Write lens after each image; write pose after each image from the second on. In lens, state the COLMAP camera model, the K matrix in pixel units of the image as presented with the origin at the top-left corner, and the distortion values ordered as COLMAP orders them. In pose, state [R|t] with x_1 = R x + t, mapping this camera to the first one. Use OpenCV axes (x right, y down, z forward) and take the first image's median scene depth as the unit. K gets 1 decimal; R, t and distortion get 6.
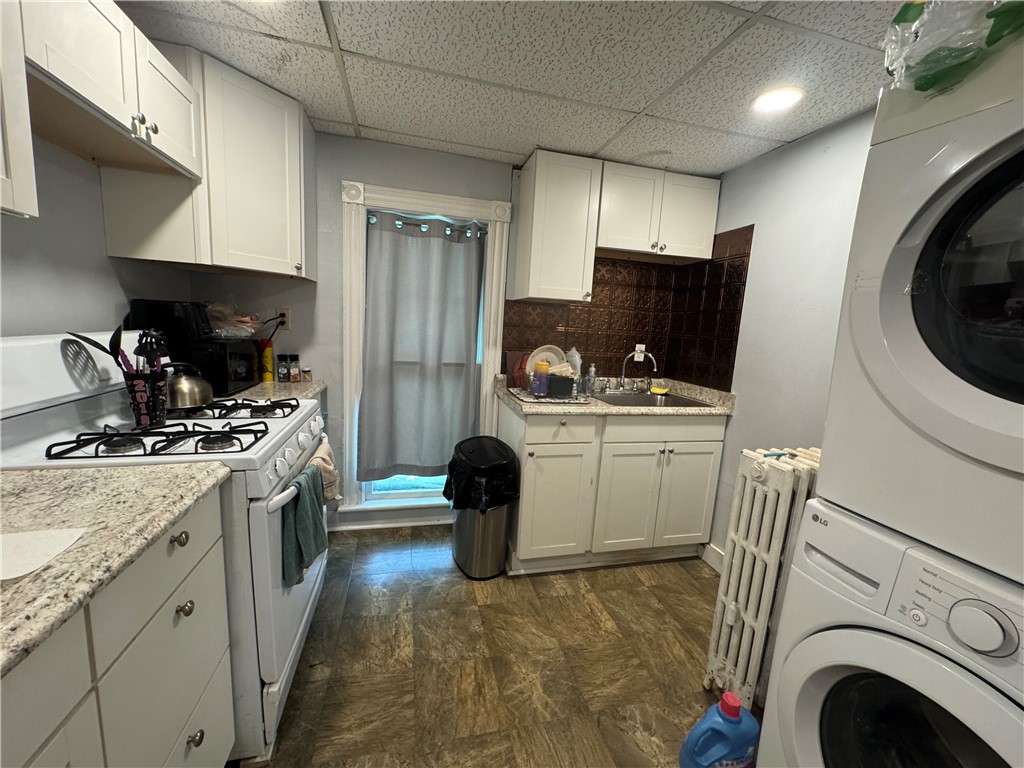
lens RADIAL K [[408.7, 0, 512.7], [0, 408.7, 385.8], [0, 0, 1]] dist [-0.005969, 0.000016]
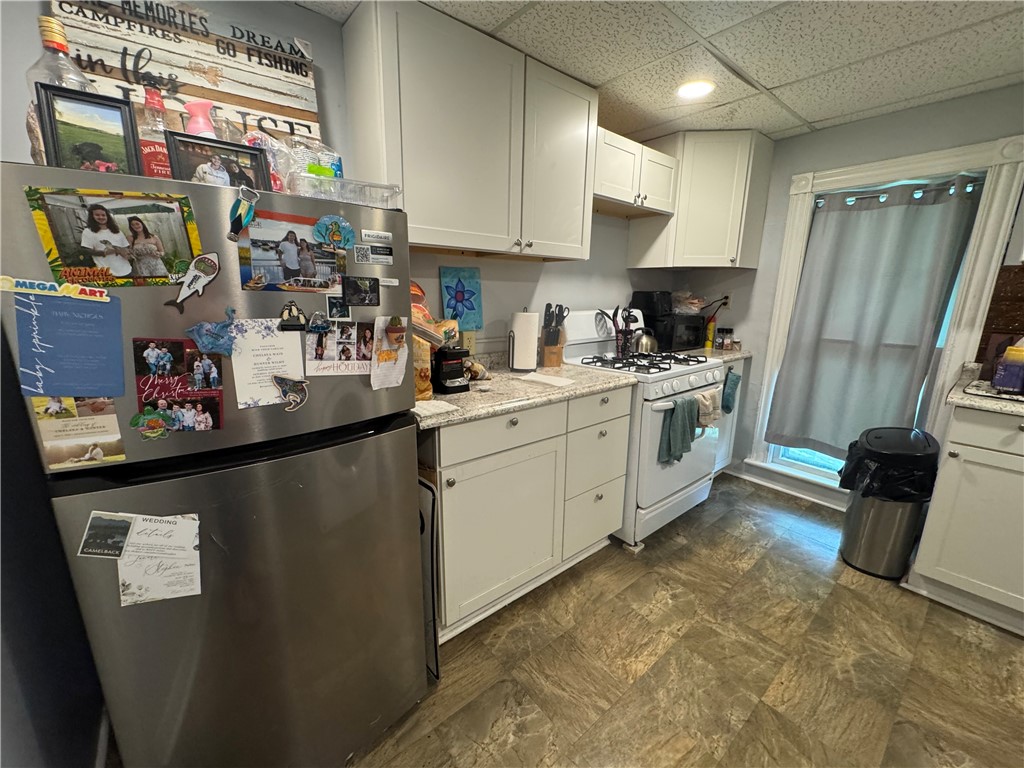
lens RADIAL K [[408.7, 0, 510.8], [0, 408.7, 386.7], [0, 0, 1]] dist [-0.005969, 0.000016]
pose [[0.419896, 0.153671, -0.894468, 0.360687], [-0.120340, 0.986286, 0.112953, 0.043227], [0.899559, 0.060212, 0.432630, -0.165421]]
